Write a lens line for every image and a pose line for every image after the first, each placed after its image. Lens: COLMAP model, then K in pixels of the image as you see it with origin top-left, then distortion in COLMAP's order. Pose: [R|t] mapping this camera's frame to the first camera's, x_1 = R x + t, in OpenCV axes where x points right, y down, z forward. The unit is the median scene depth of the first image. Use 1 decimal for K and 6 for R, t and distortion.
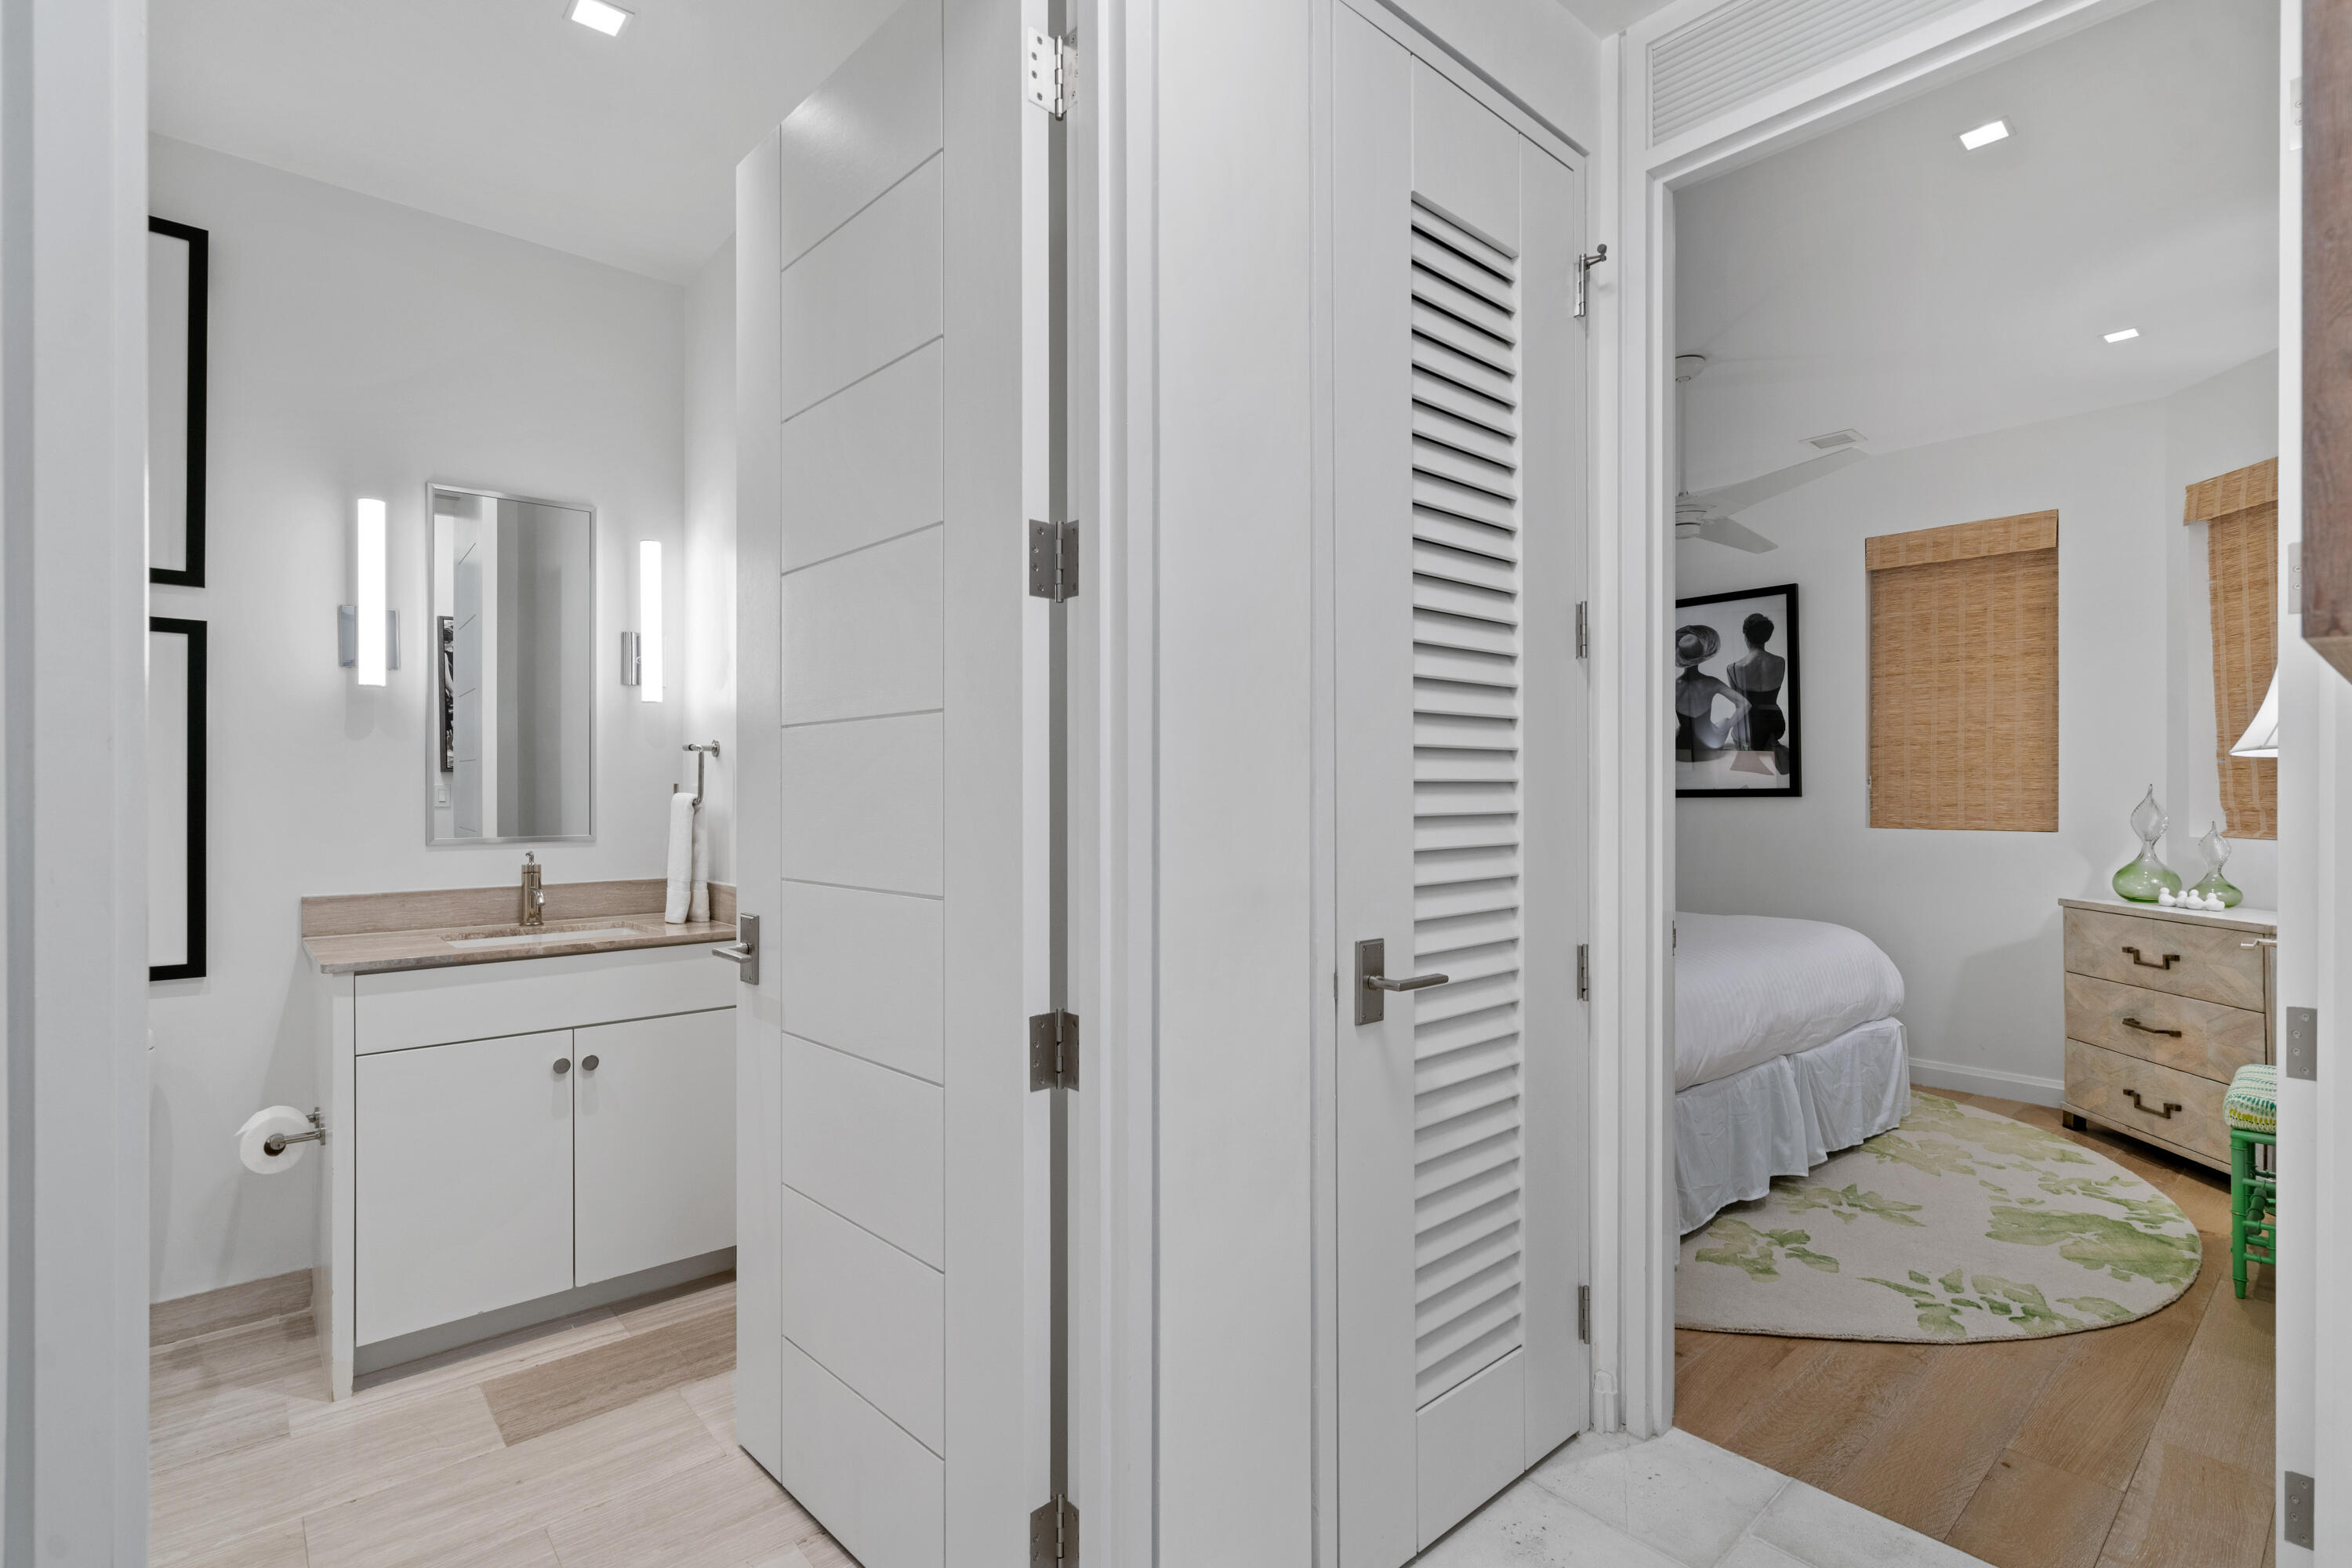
lens RADIAL K [[1065.8, 0, 1147.5], [0, 1065.8, 777.8], [0, 0, 1]] dist [-0.004580, -0.000245]
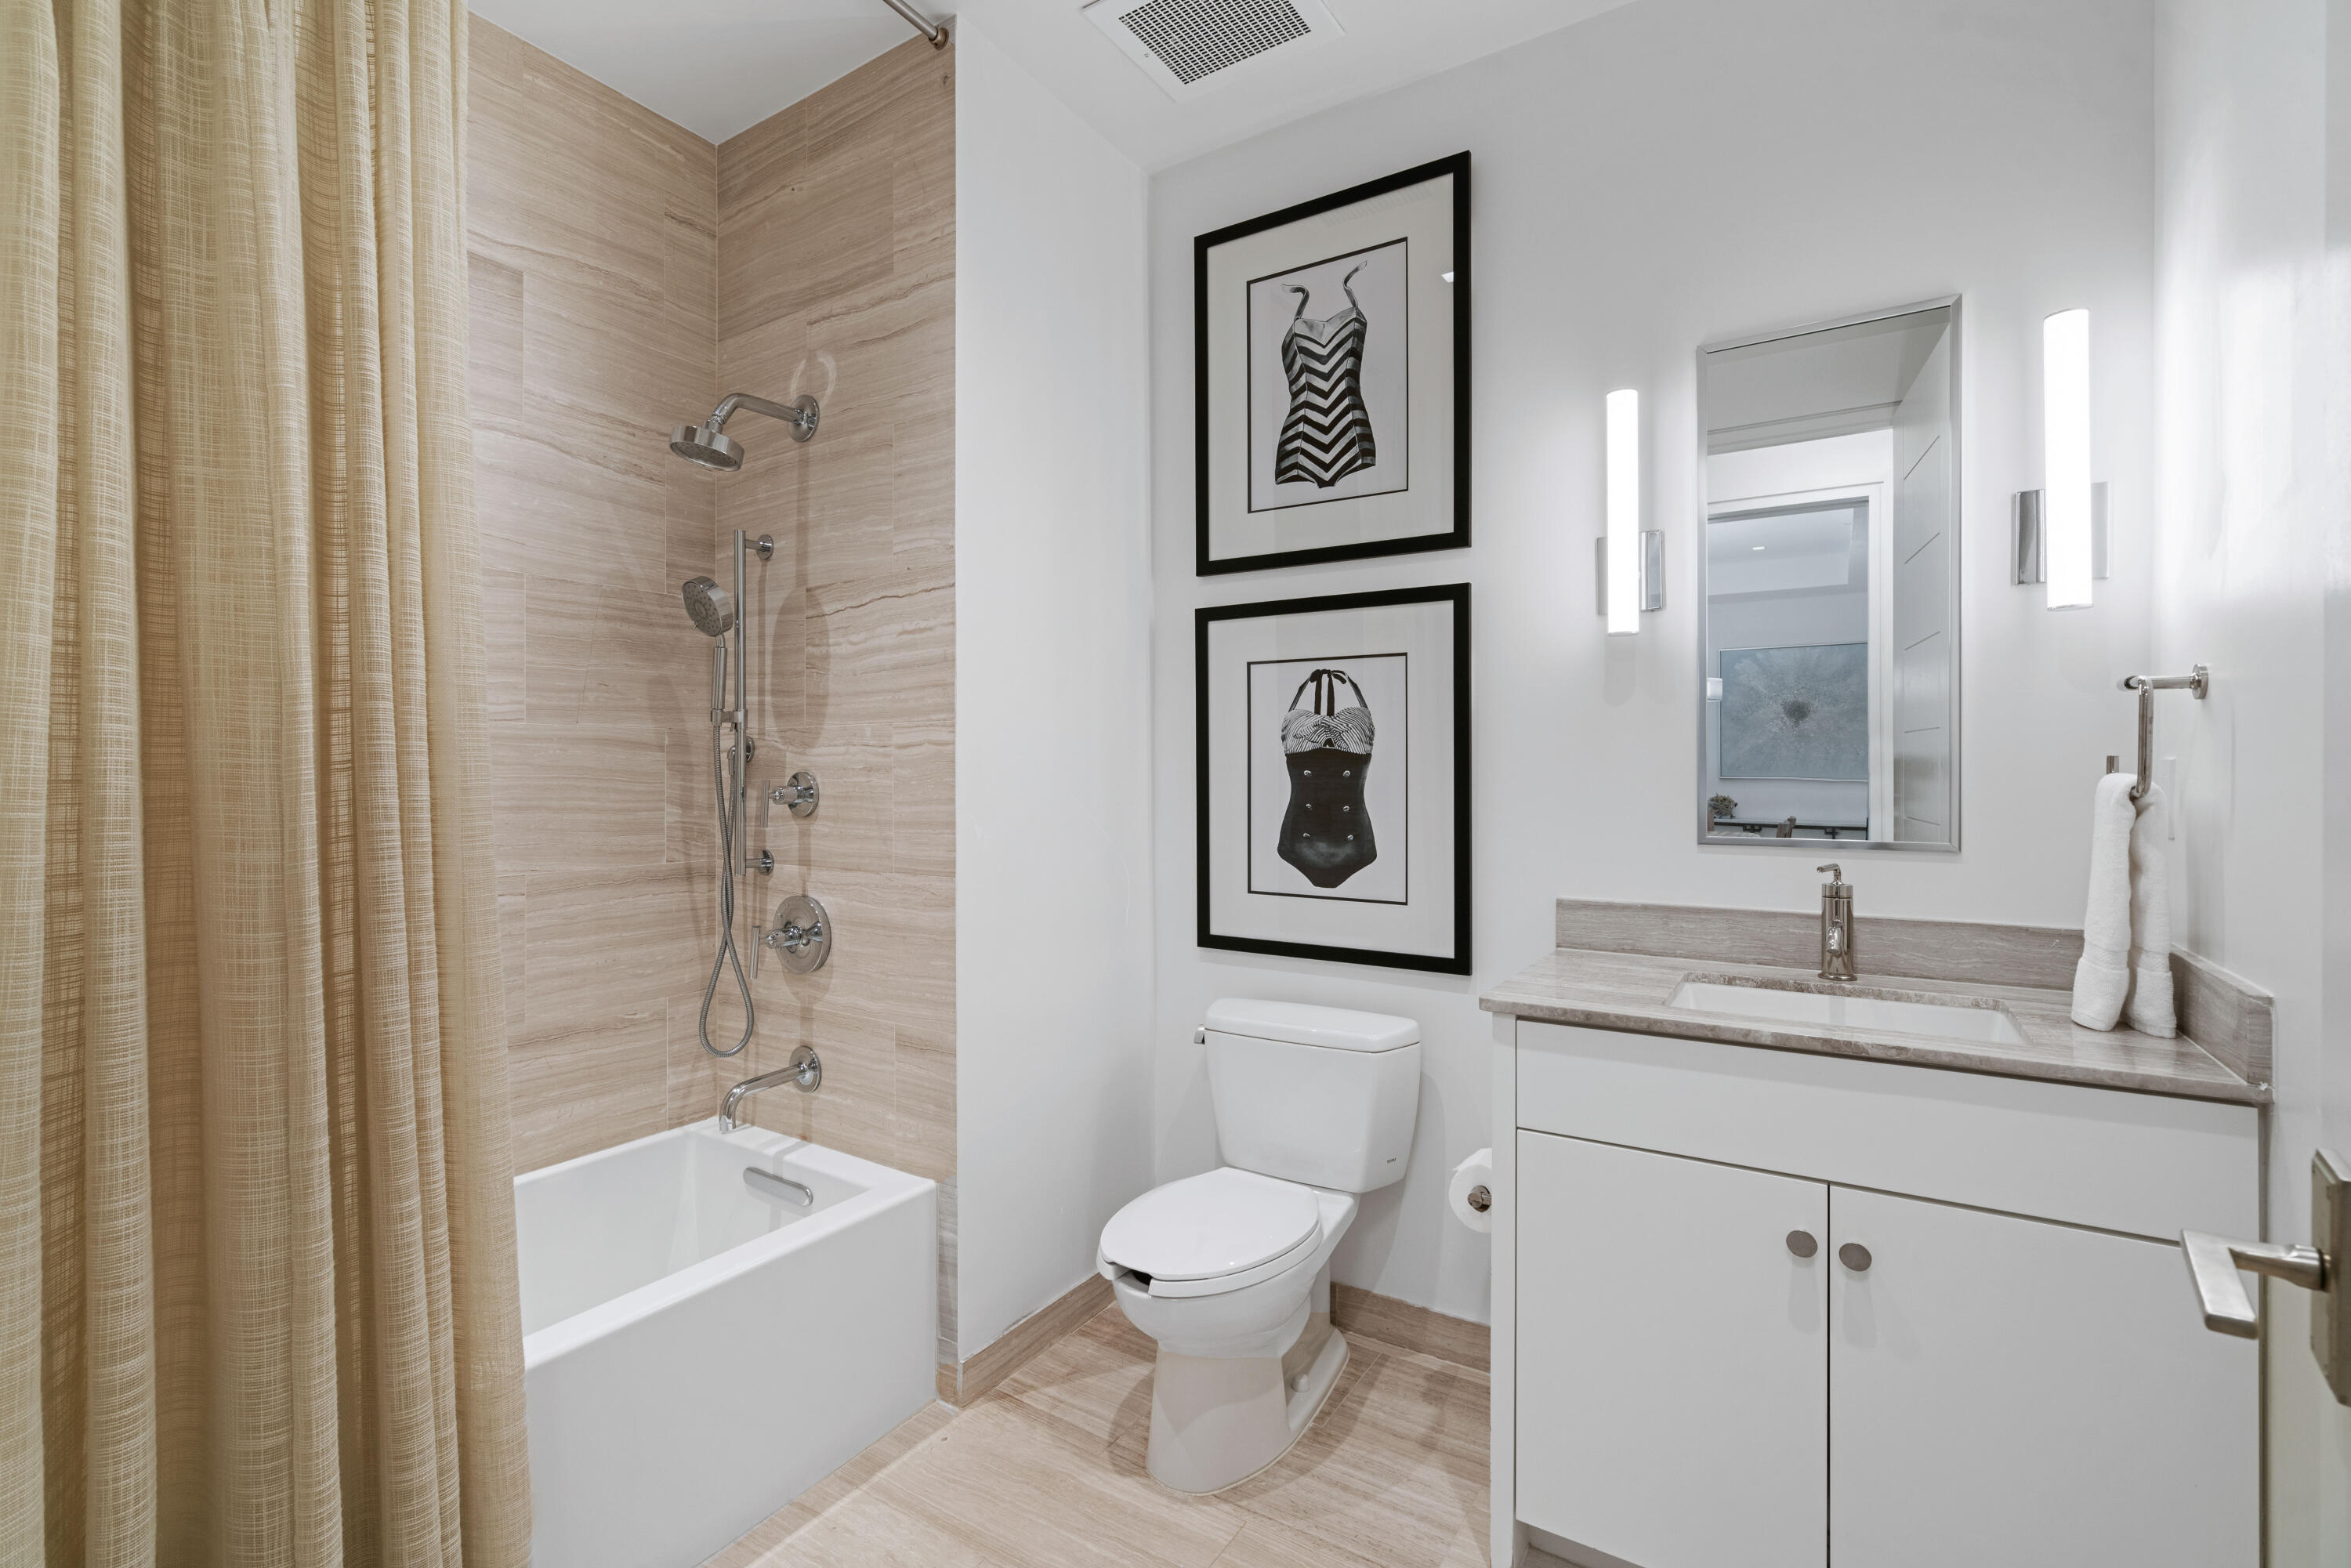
lens RADIAL K [[1065.3, 0, 1147.1], [0, 1065.3, 777.8], [0, 0, 1]] dist [-0.004580, -0.000245]
pose [[0.290543, 0.004721, -0.956850, -0.085261], [0.011614, 0.999897, 0.008460, 0.006737], [0.956791, -0.013571, 0.290458, 0.414938]]
